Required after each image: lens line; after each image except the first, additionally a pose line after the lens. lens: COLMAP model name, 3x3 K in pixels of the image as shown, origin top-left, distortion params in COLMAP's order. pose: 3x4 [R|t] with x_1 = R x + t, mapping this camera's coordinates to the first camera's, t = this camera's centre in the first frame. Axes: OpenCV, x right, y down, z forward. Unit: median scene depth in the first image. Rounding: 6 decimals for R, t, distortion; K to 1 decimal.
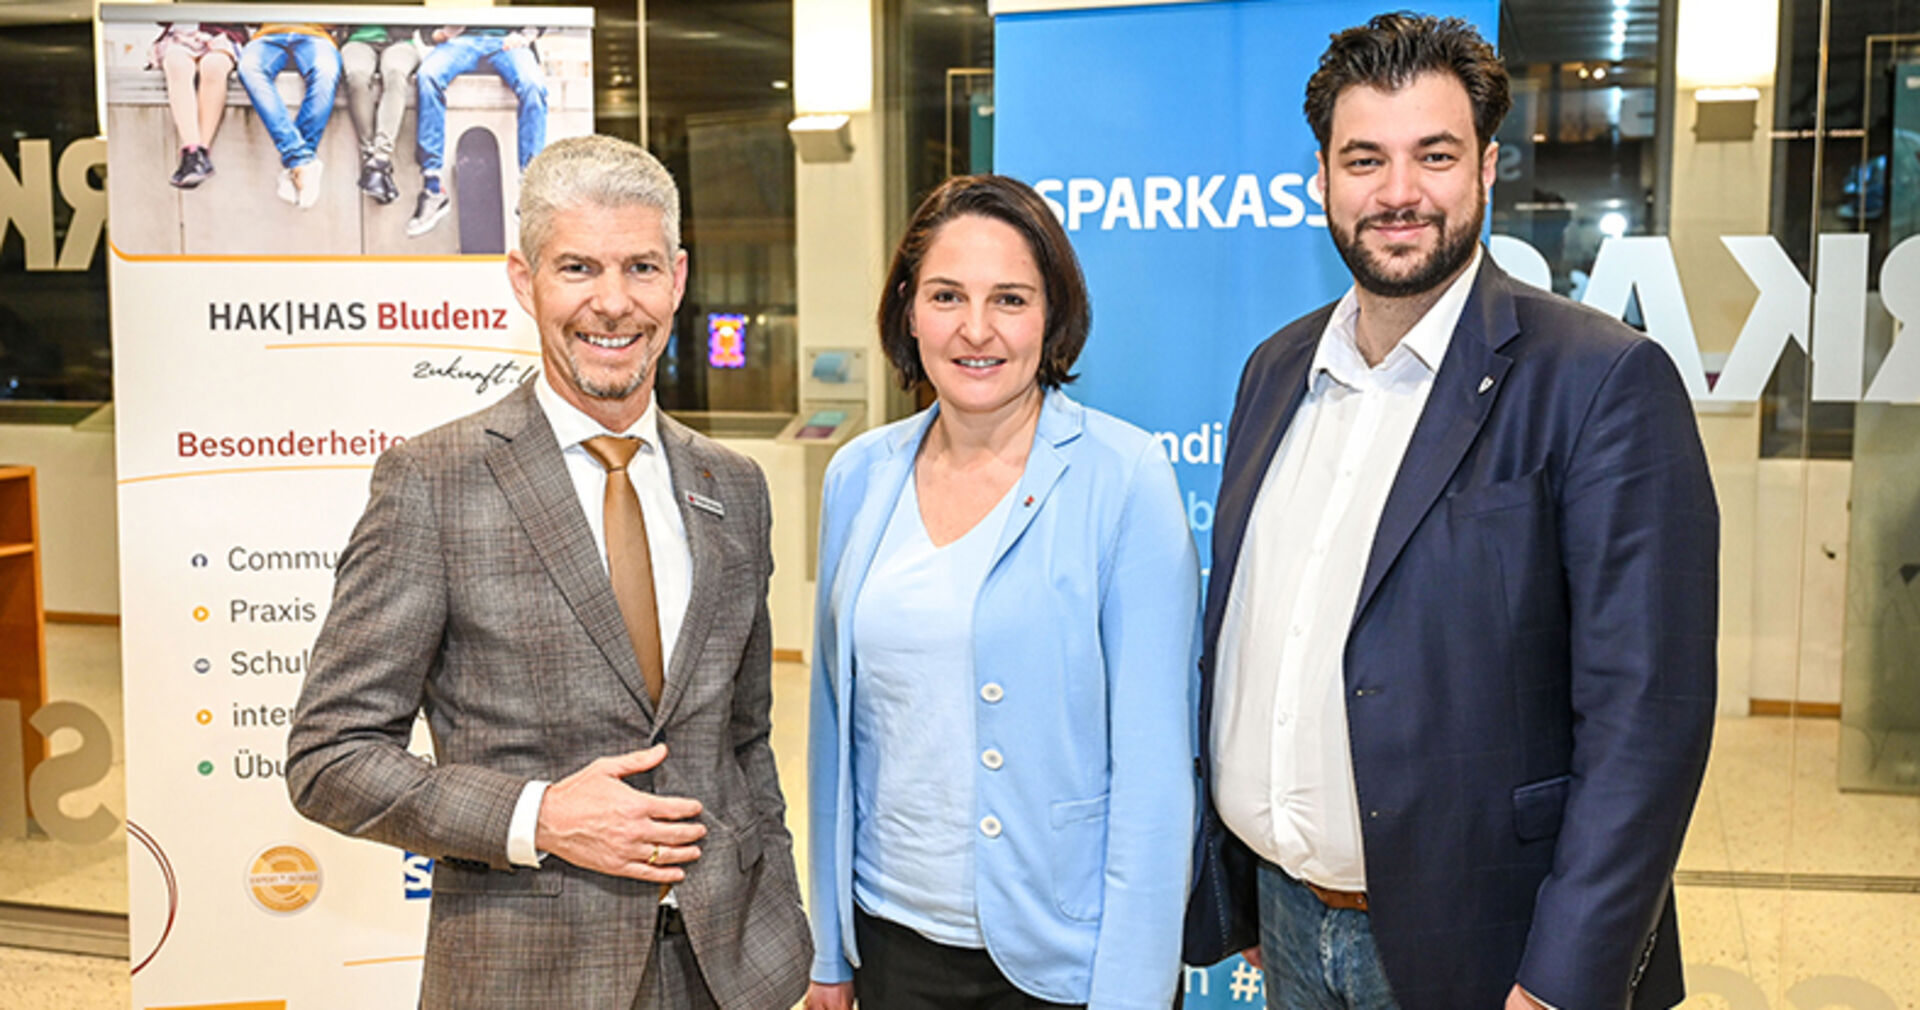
lens RADIAL K [[1910.6, 0, 960.0], [0, 1910.6, 505.0], [0, 0, 1]] dist [0.003546, 0.015132]
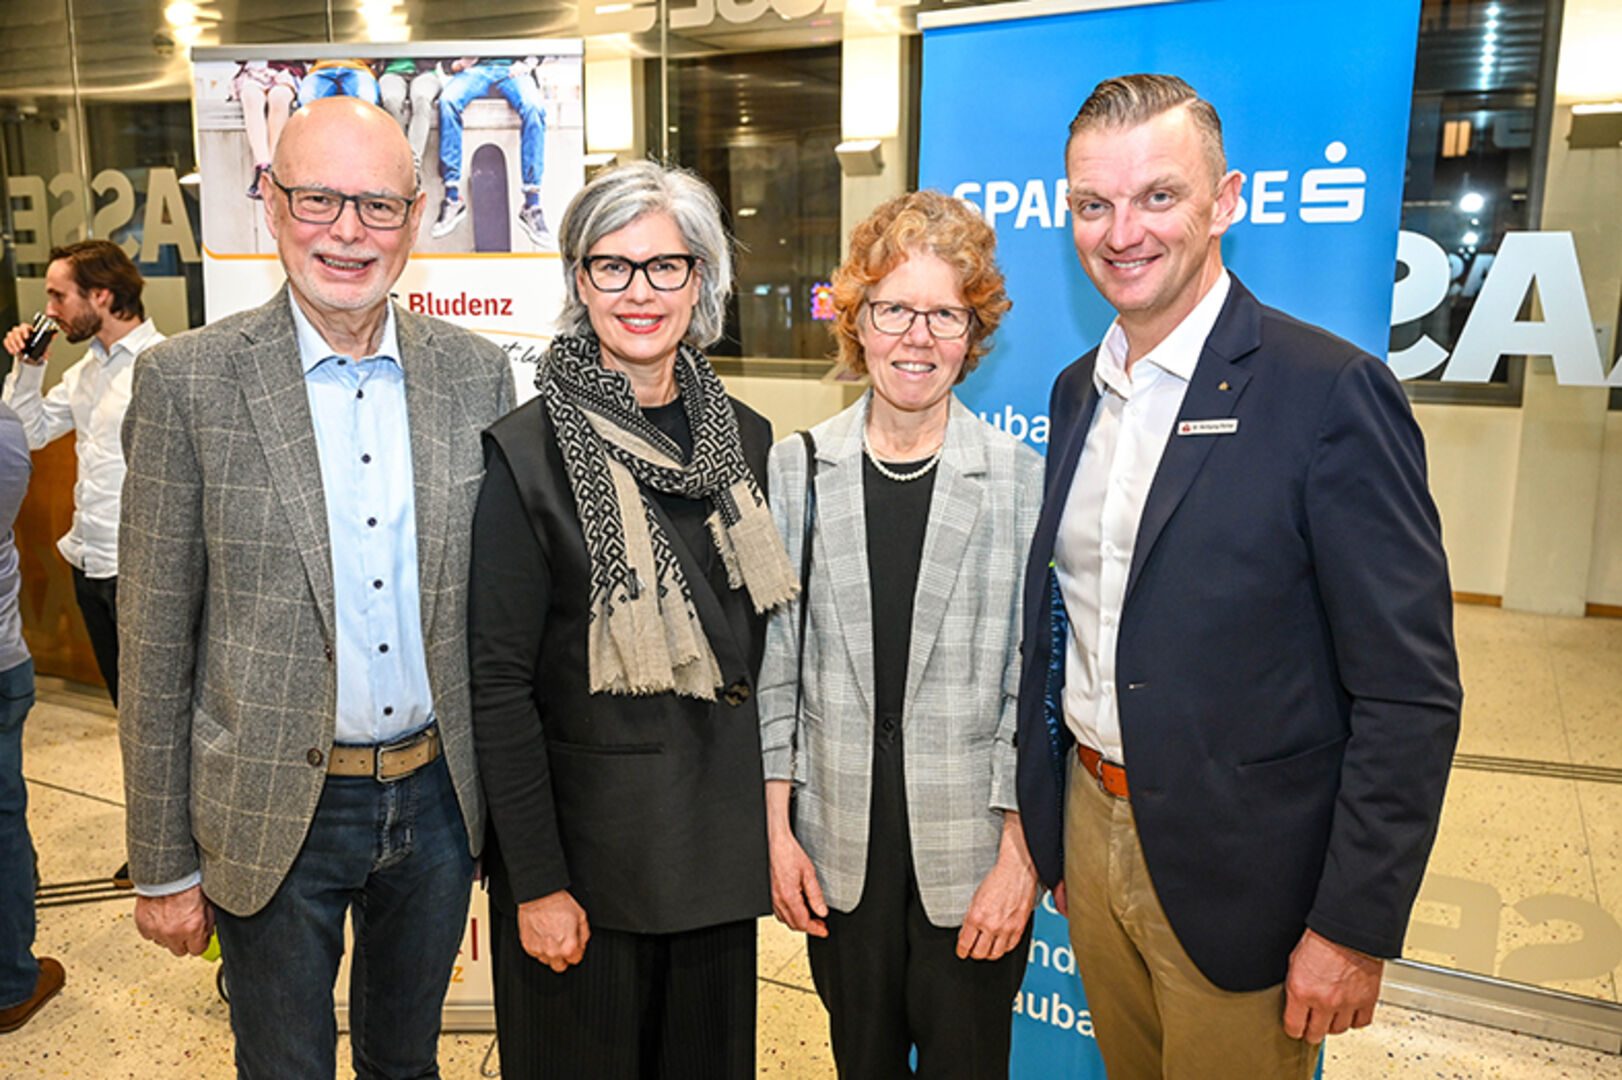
lens RADIAL K [[1204.2, 0, 805.8], [0, 1204.2, 486.3], [0, 0, 1]] dist [-0.002809, 0.001494]
pose [[0.986017, 0.028844, -0.164132, 0.071166], [-0.017052, 0.997201, 0.072803, -0.043587], [0.165773, -0.068986, 0.983748, 0.283094]]
